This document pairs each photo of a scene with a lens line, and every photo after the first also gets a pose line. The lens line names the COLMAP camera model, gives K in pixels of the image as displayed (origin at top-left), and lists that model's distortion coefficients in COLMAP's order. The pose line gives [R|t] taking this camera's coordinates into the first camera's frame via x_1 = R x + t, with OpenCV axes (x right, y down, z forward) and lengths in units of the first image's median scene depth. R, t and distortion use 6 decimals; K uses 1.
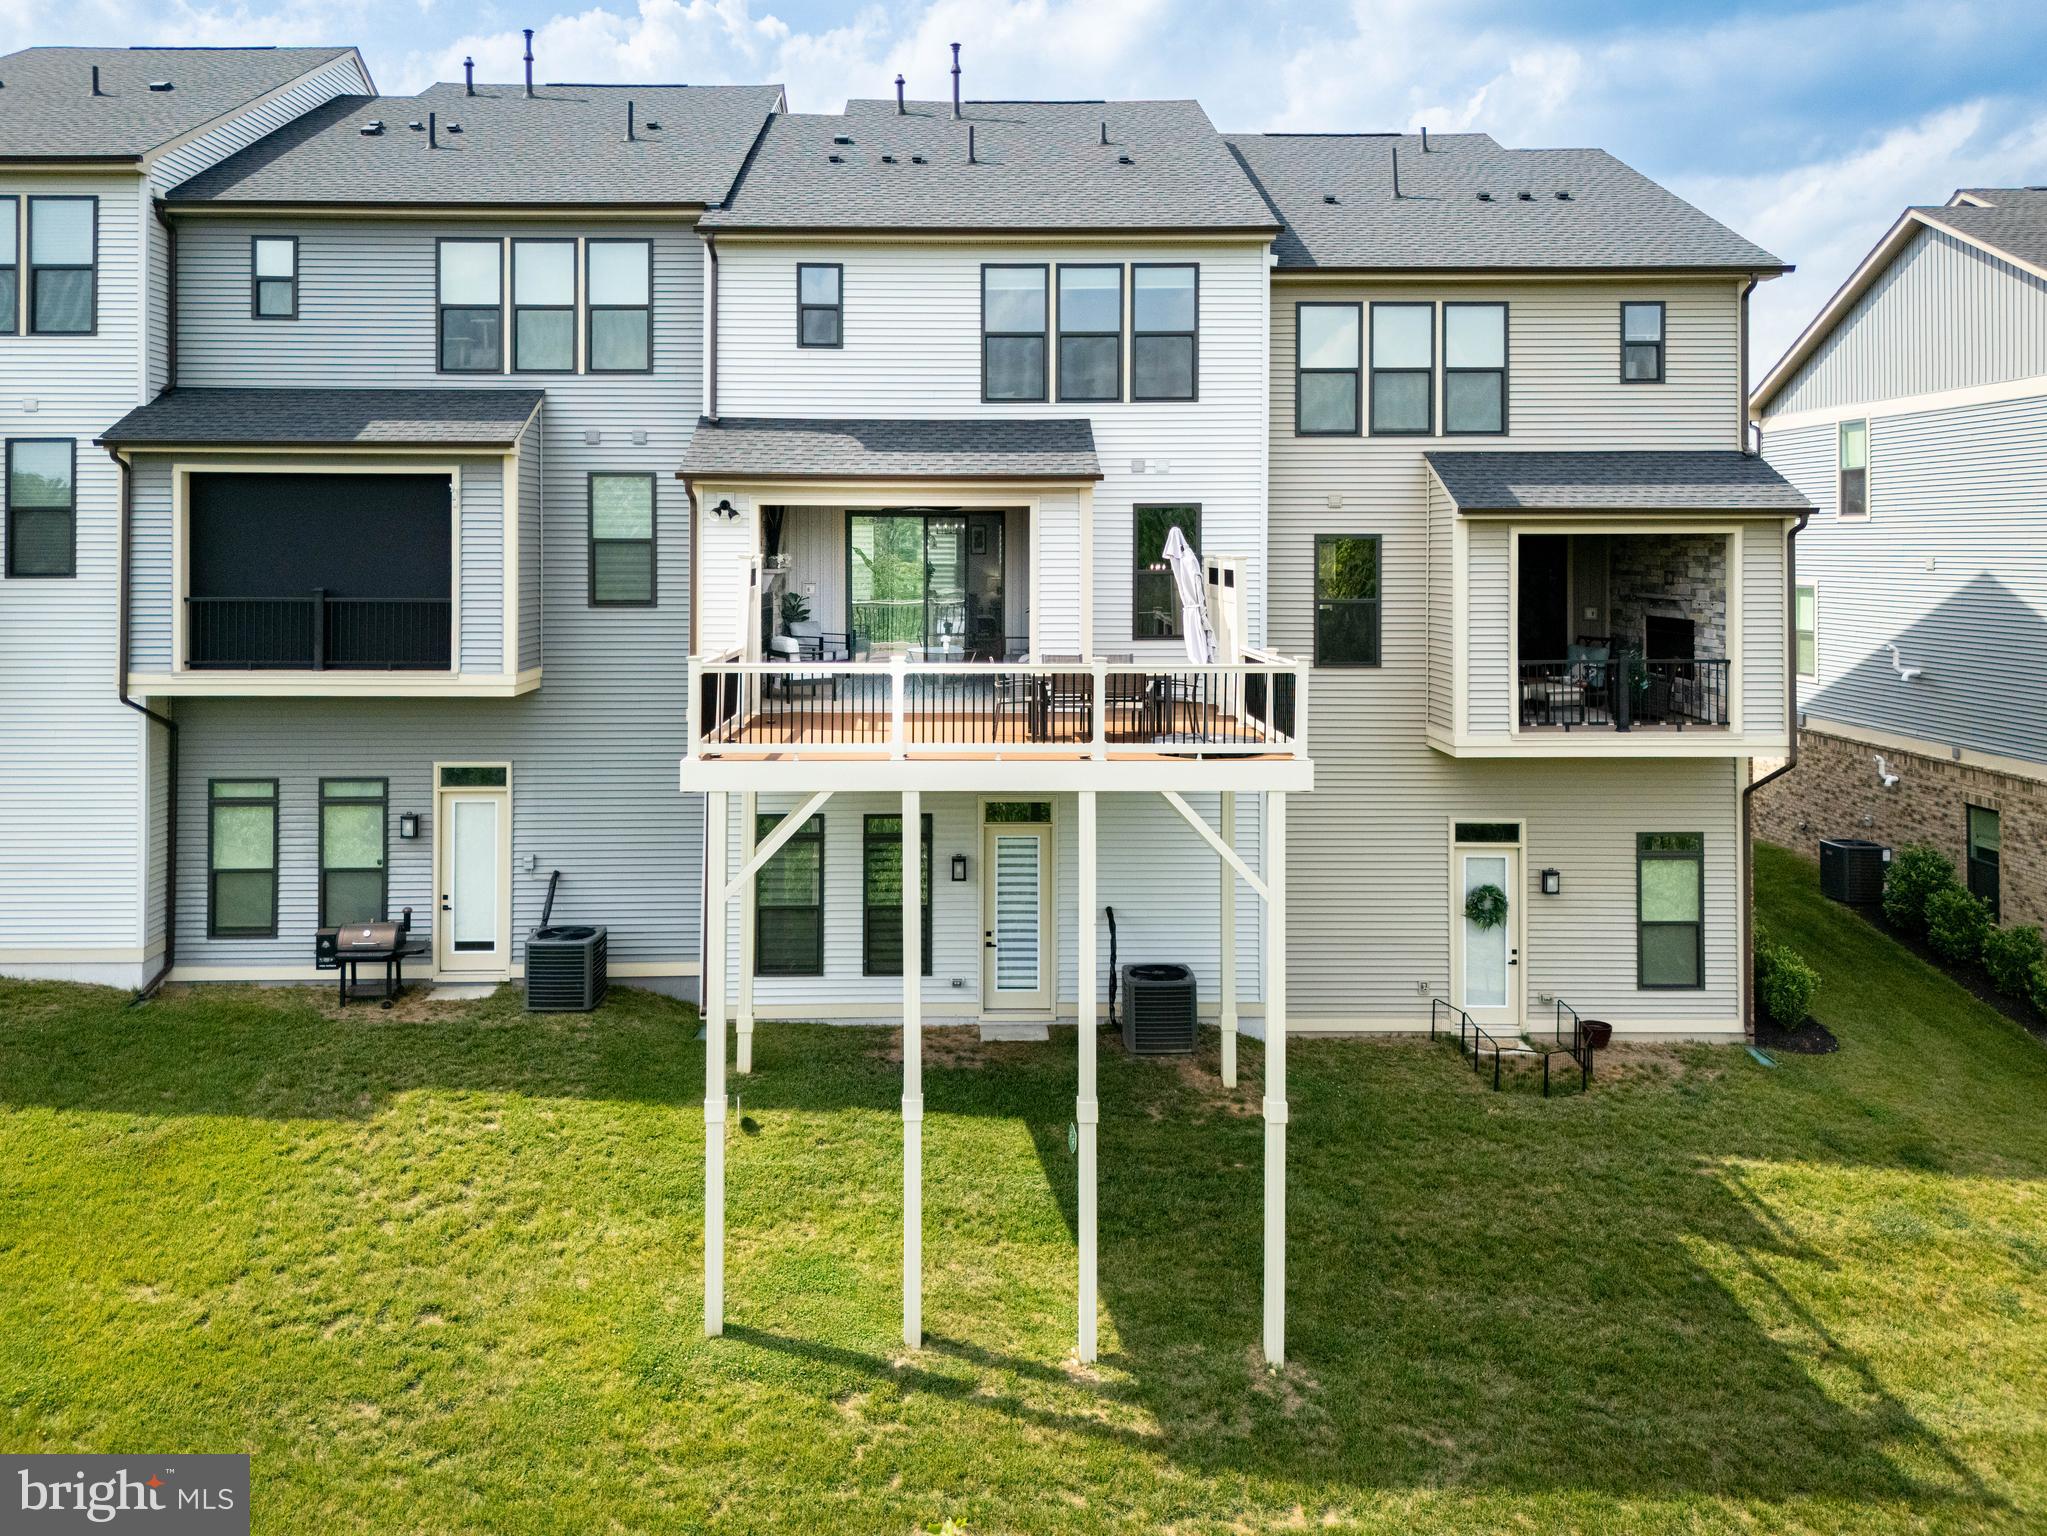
lens RADIAL K [[1691.7, 0, 987.5], [0, 1691.7, 661.4], [0, 0, 1]] dist [0.014817, -0.010921]
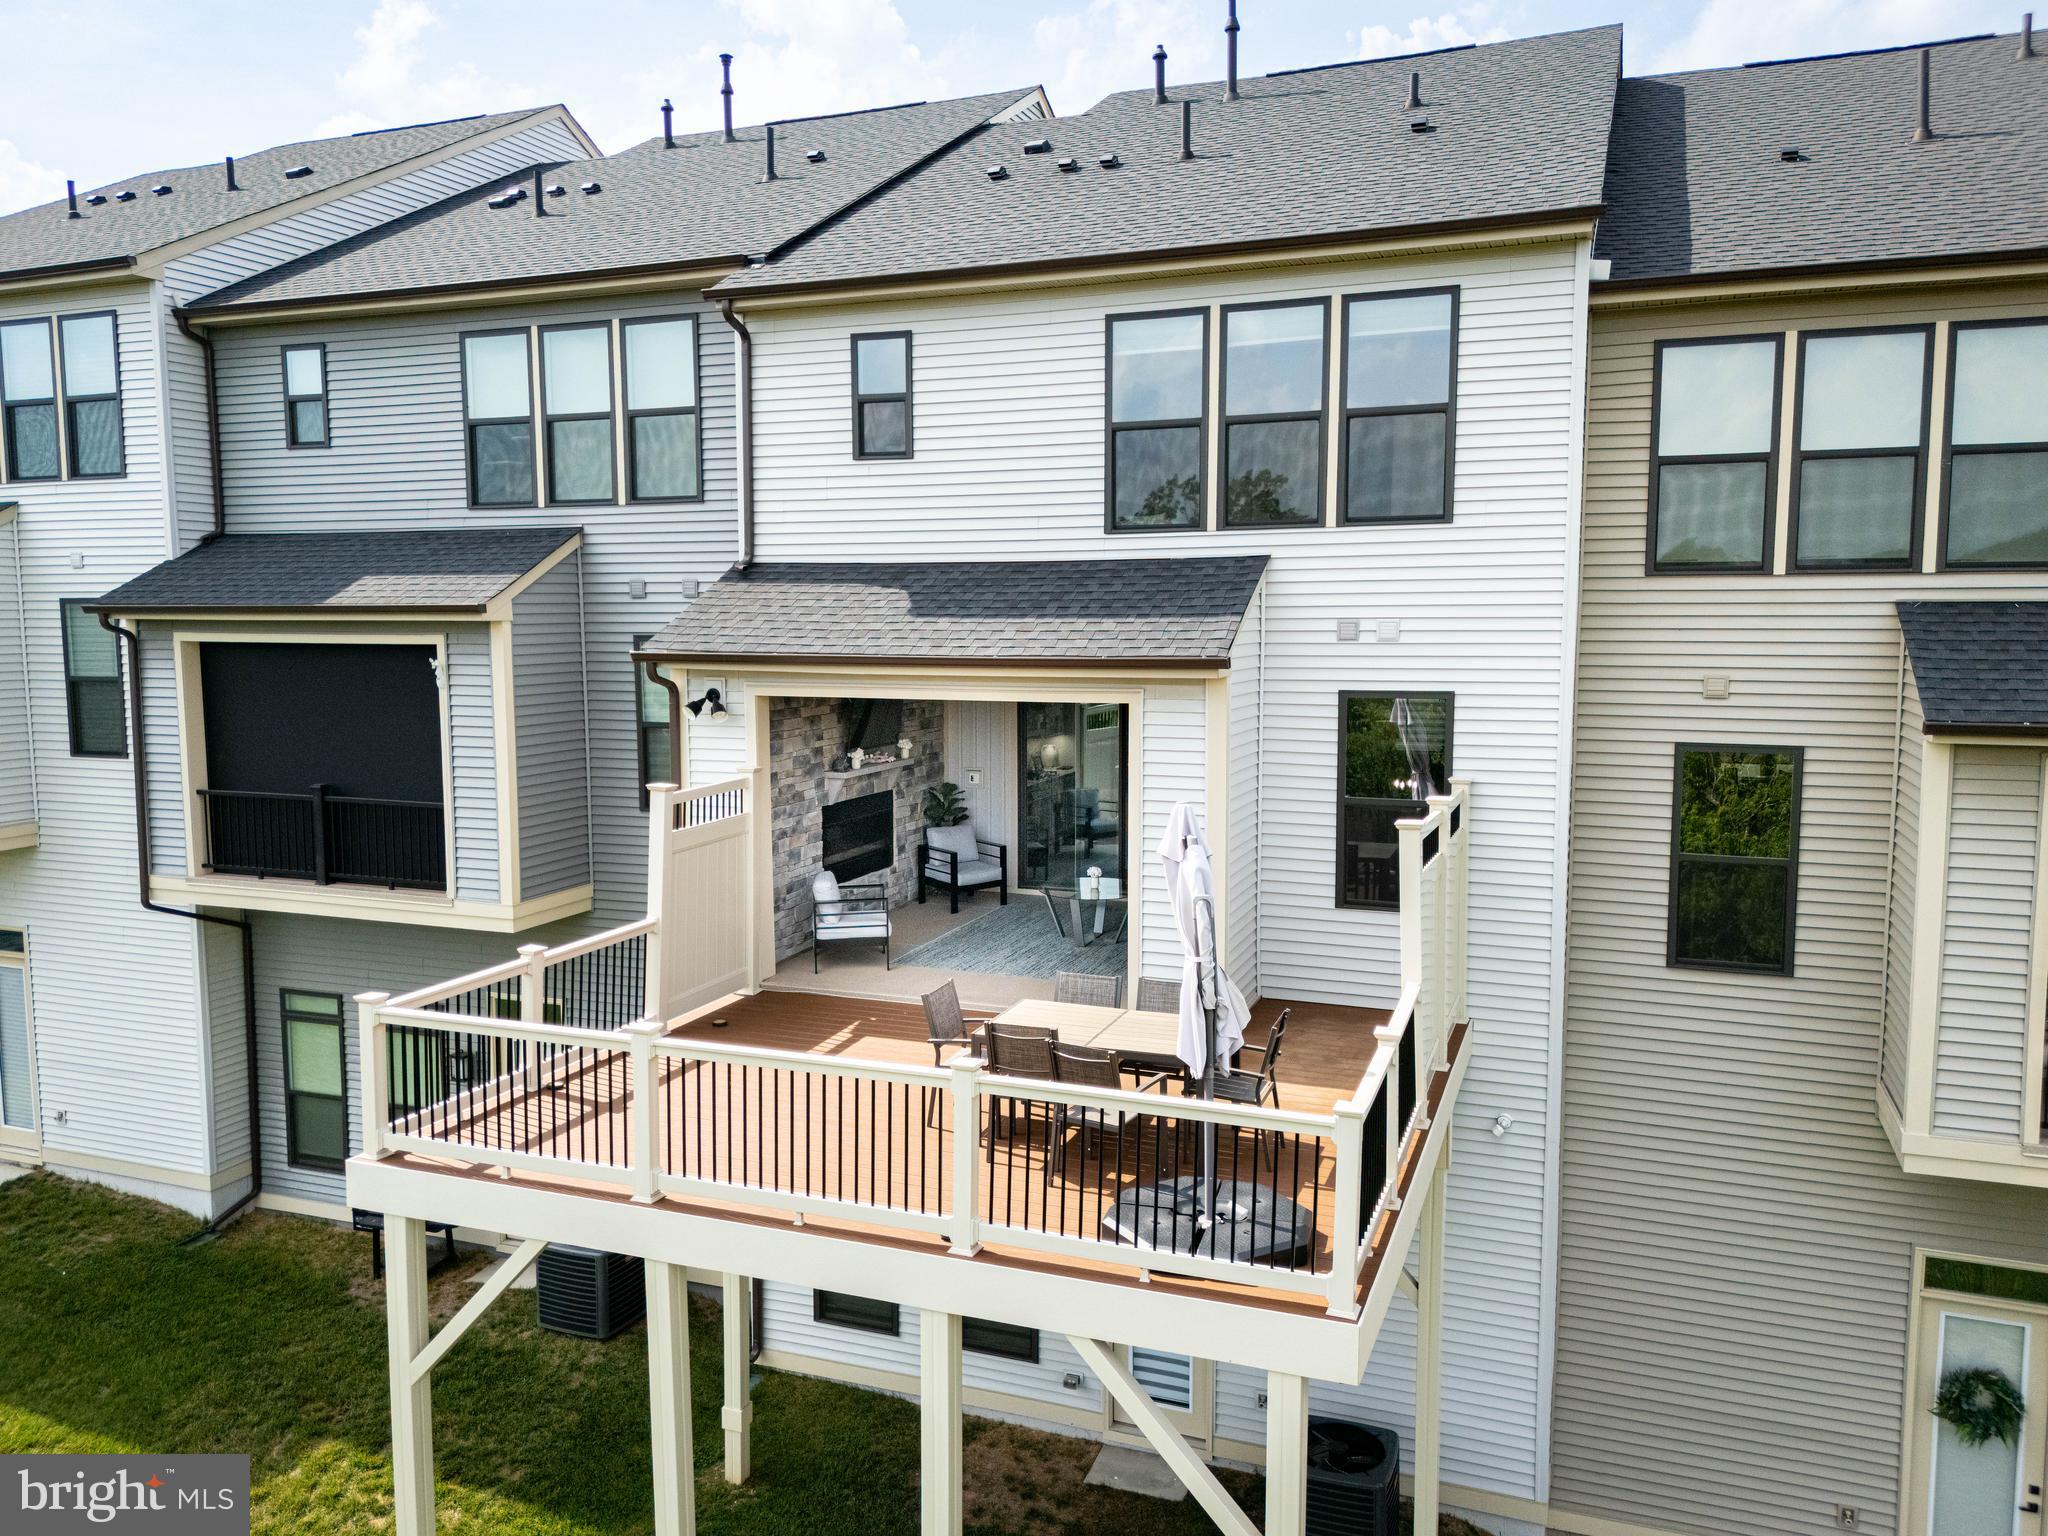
lens RADIAL K [[1576.5, 0, 1018.5], [0, 1576.5, 825.4], [0, 0, 1]] dist [0.020124, -0.009620]
pose [[0.921312, 0.049699, -0.385634, 0.204987], [-0.020402, 0.996610, 0.079698, -0.089282], [0.388288, -0.065559, 0.919203, 0.424302]]
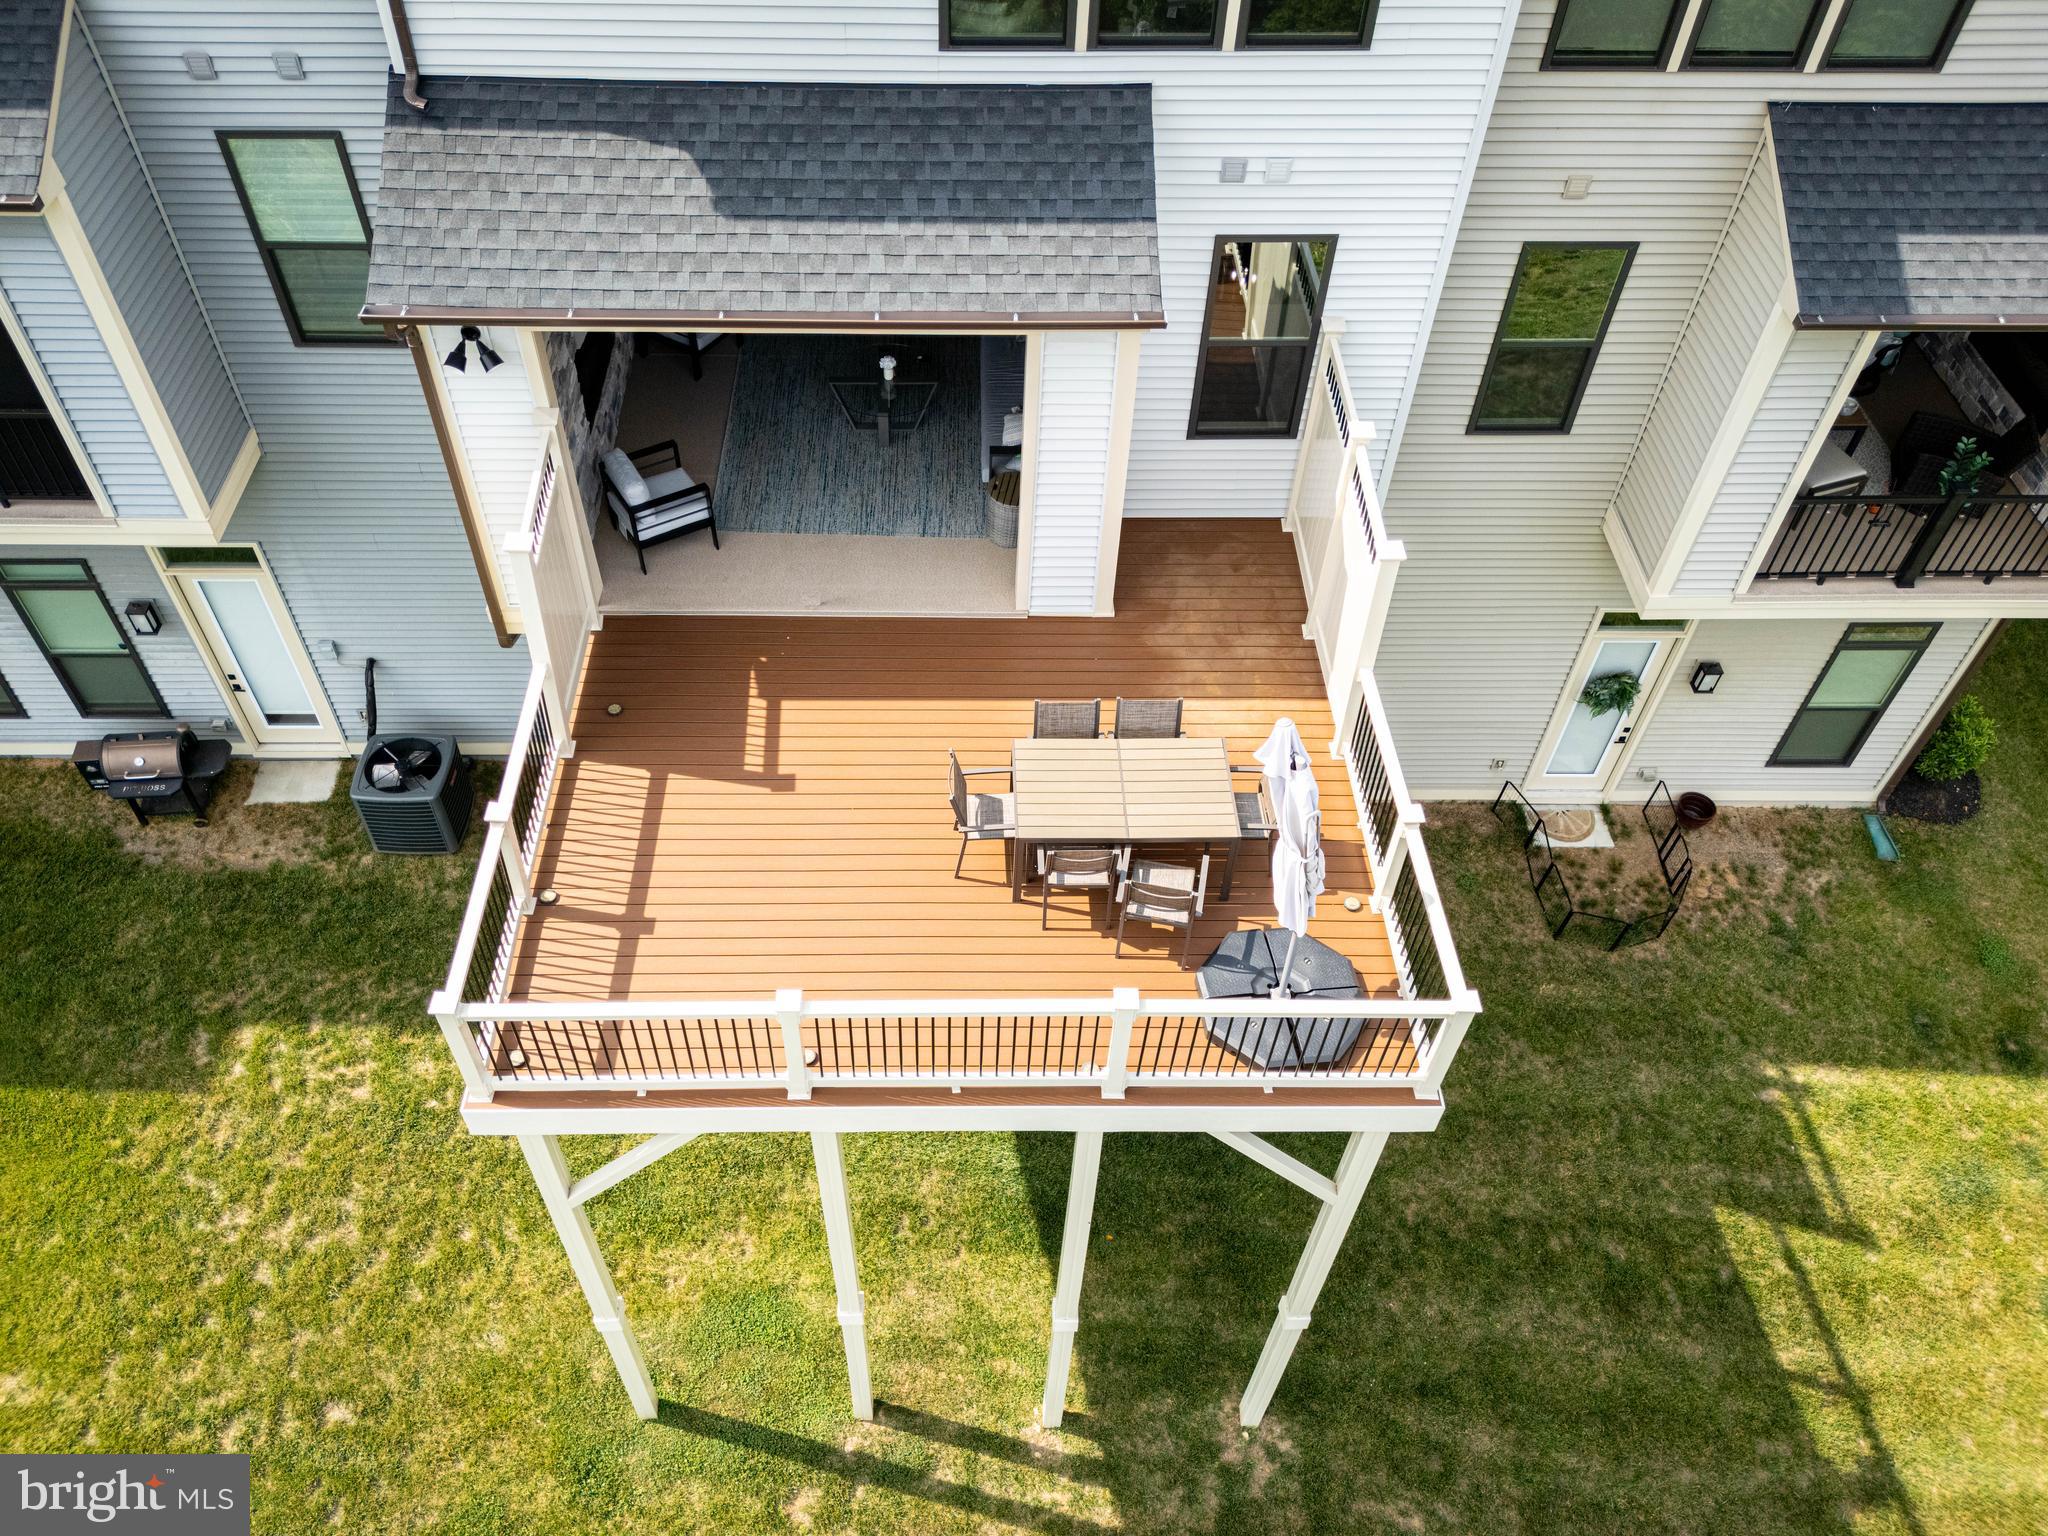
lens RADIAL K [[1518.9, 0, 981.3], [0, 1518.9, 840.5], [0, 0, 1]] dist [0.021955, -0.022182]
pose [[0.999904, 0.011675, 0.007506, 0.007896], [-0.013392, 0.669449, 0.742737, -0.334760], [0.003647, -0.742766, 0.669541, 0.521671]]
